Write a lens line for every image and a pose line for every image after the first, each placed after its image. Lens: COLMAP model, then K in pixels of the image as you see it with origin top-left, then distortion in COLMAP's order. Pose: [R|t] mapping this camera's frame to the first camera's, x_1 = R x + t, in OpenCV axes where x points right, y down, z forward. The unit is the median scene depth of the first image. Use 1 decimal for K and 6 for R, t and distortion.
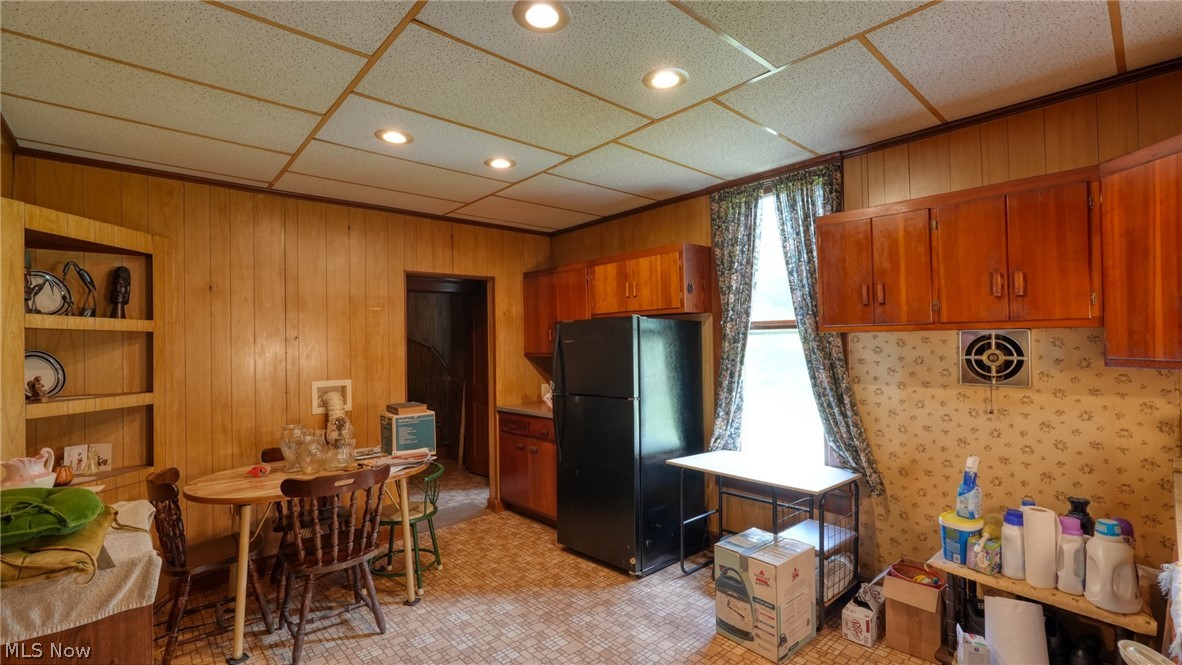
lens RADIAL K [[515.9, 0, 590.9], [0, 515.9, 334.9], [0, 0, 1]] dist [-0.019172, 0.009222]
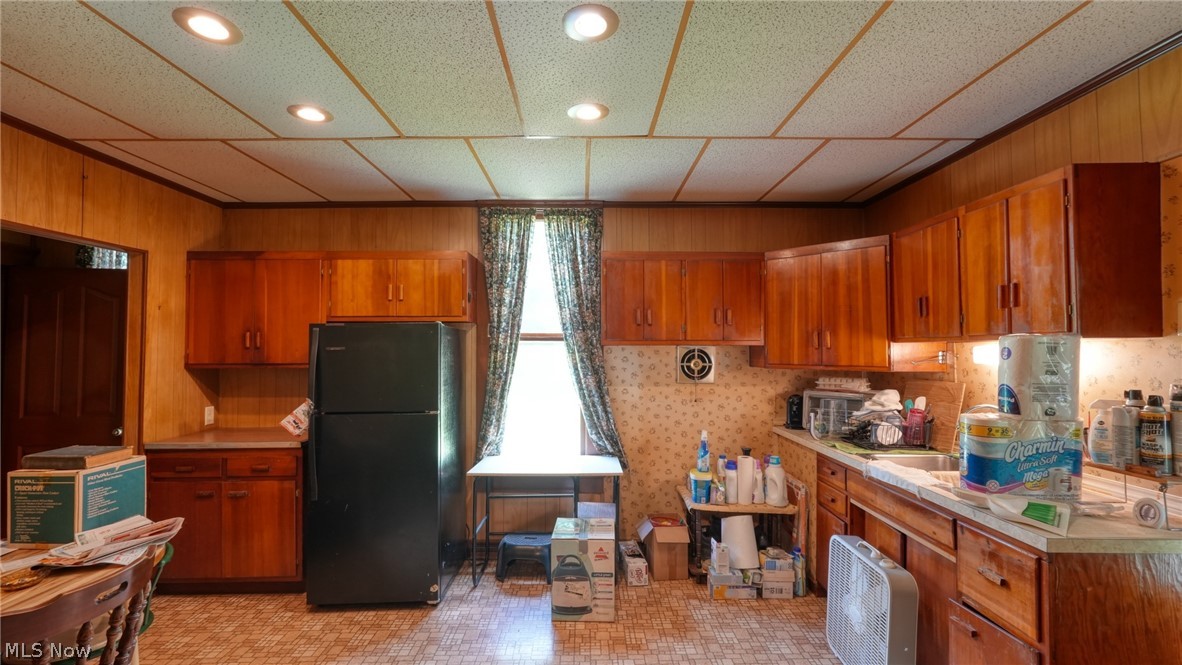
lens RADIAL K [[515.9, 0, 590.9], [0, 515.9, 334.9], [0, 0, 1]] dist [-0.019172, 0.009222]
pose [[0.661127, 0.036739, 0.749374, -0.438354], [-0.019964, 0.999308, -0.031379, 0.009283], [-0.750008, 0.005785, 0.661403, 0.180396]]
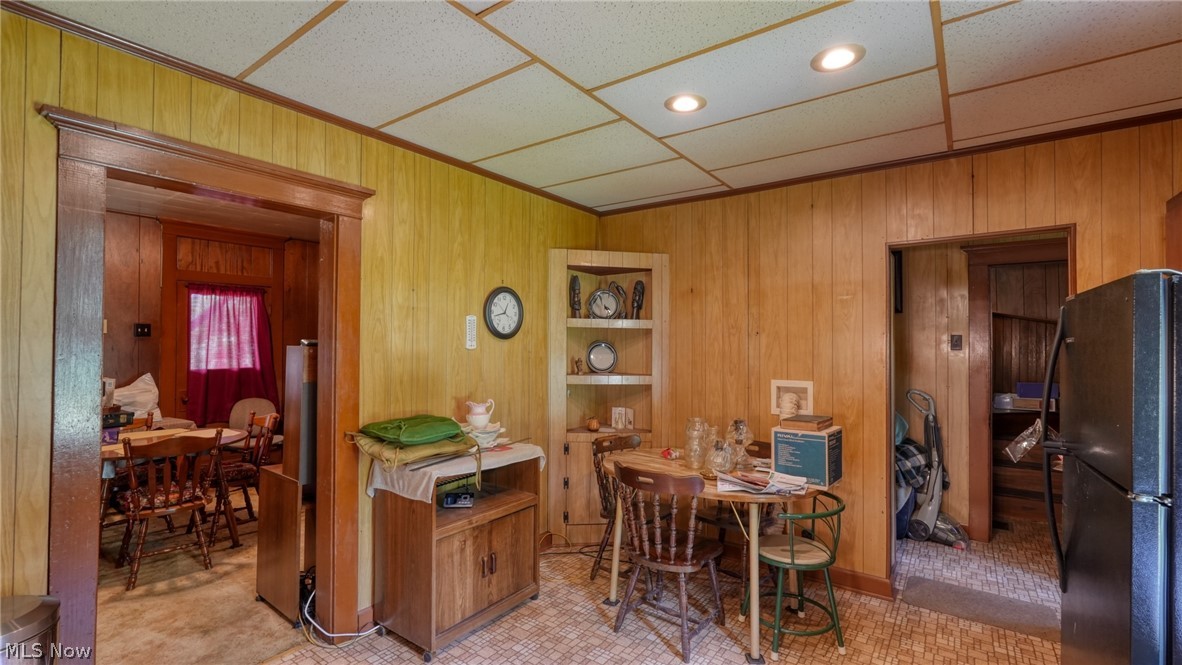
lens RADIAL K [[515.9, 0, 590.9], [0, 515.9, 334.9], [0, 0, 1]] dist [-0.019172, 0.009222]
pose [[0.198628, 0.001679, -0.980073, 0.365632], [0.006722, 0.999973, 0.003076, 0.003902], [0.980052, -0.007199, 0.198611, 0.549710]]
